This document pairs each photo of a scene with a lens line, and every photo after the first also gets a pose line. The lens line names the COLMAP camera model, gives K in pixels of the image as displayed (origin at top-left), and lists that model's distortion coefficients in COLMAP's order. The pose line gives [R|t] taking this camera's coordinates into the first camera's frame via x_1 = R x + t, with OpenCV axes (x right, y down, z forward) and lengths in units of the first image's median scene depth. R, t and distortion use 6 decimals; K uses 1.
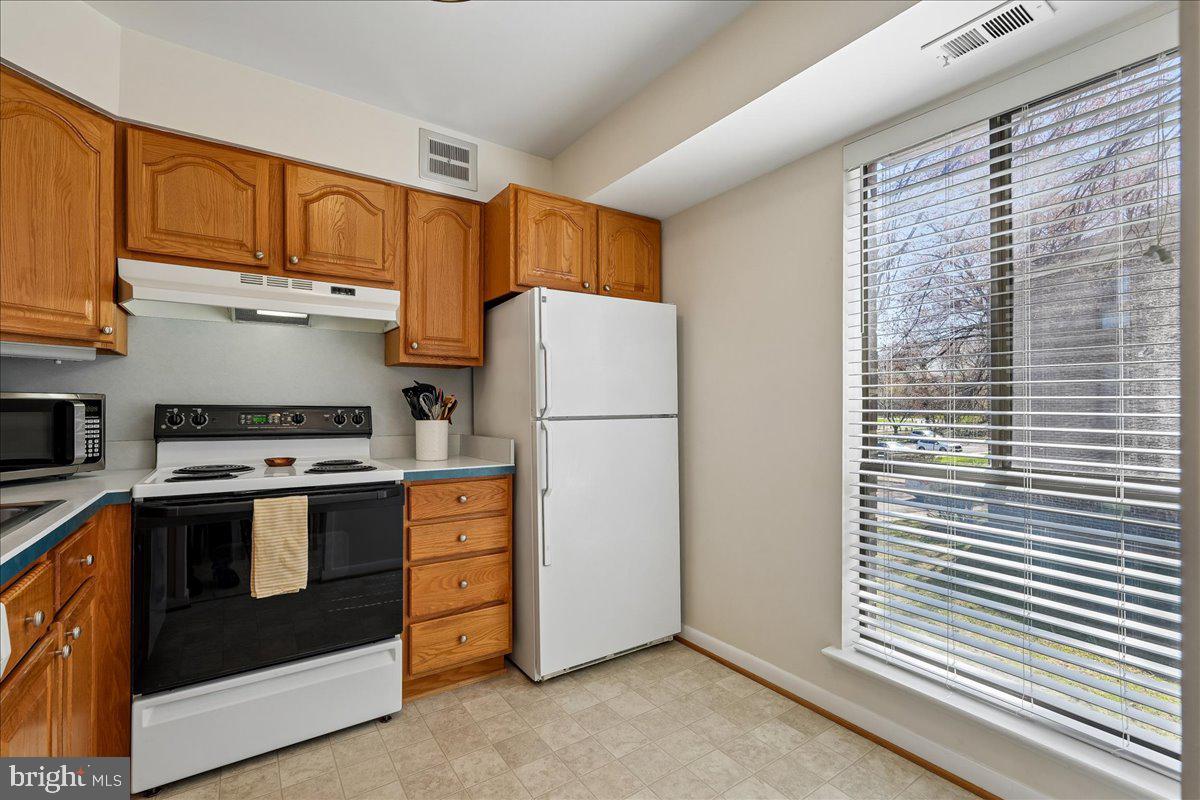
lens RADIAL K [[531.6, 0, 594.7], [0, 531.6, 408.6], [0, 0, 1]] dist [0.000002, 0.000470]
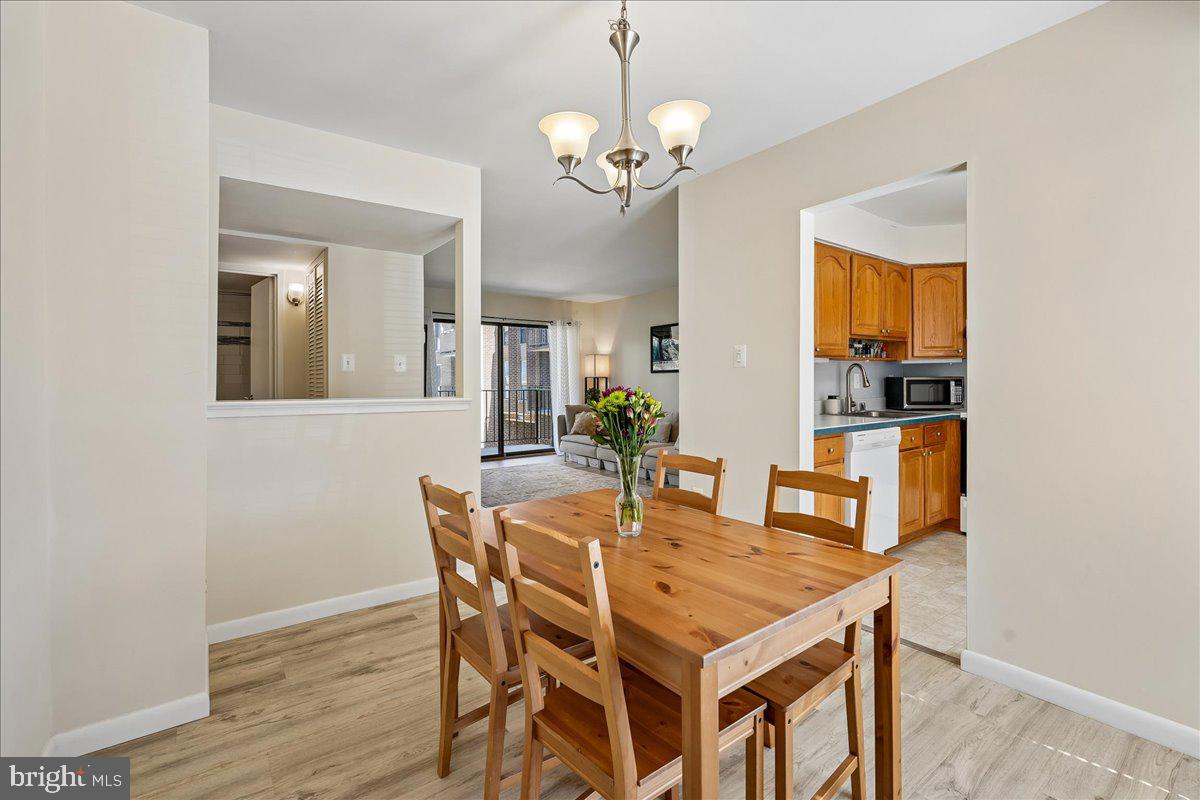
lens RADIAL K [[544.4, 0, 600.0], [0, 544.4, 379.7], [0, 0, 1]] dist [-0.000909, 0.000014]
pose [[0.045250, -0.005896, -0.998958, 1.483040], [0.003143, 0.999978, -0.005759, -0.005315], [0.998971, -0.002879, 0.045268, -0.766449]]
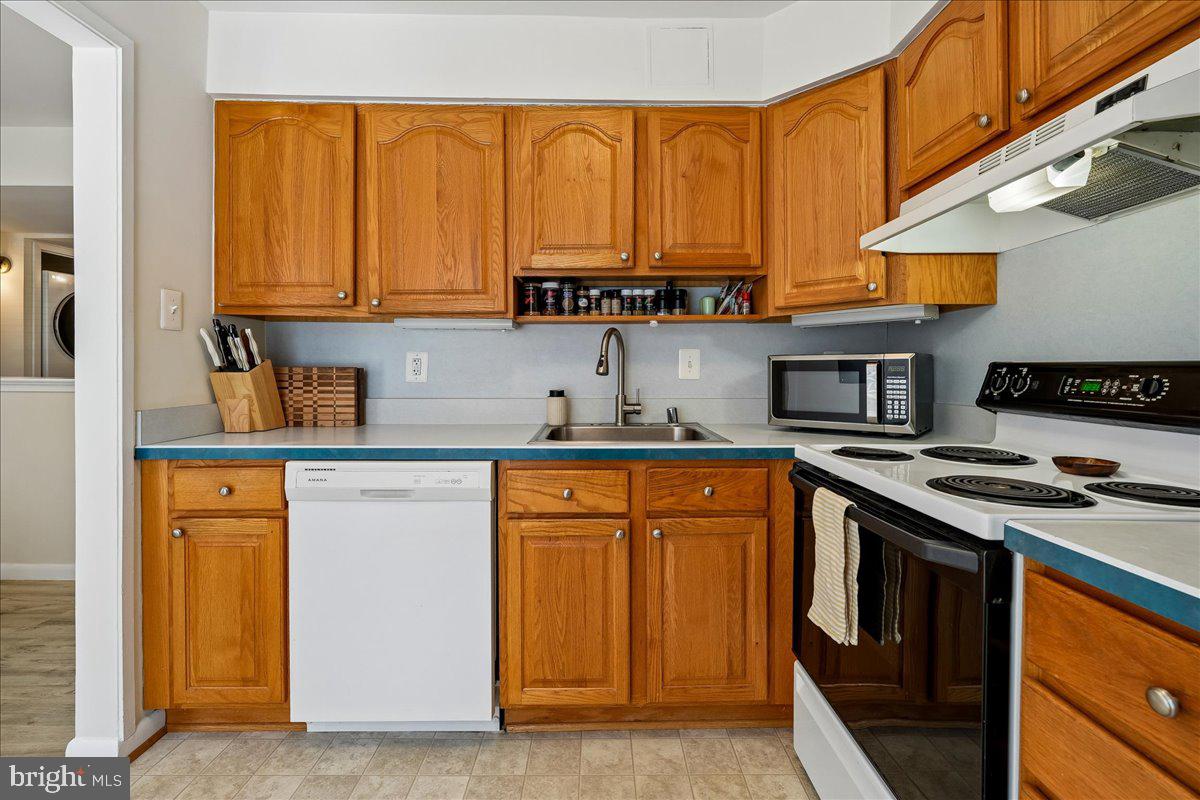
lens RADIAL K [[535.6, 0, 600.4], [0, 535.6, 370.7], [0, 0, 1]] dist [-0.016771, 0.009472]
pose [[-0.552603, -0.006057, -0.833422, 0.154915], [-0.007354, 0.999970, -0.002392, 0.010619], [0.833412, 0.004807, -0.552631, 1.080600]]
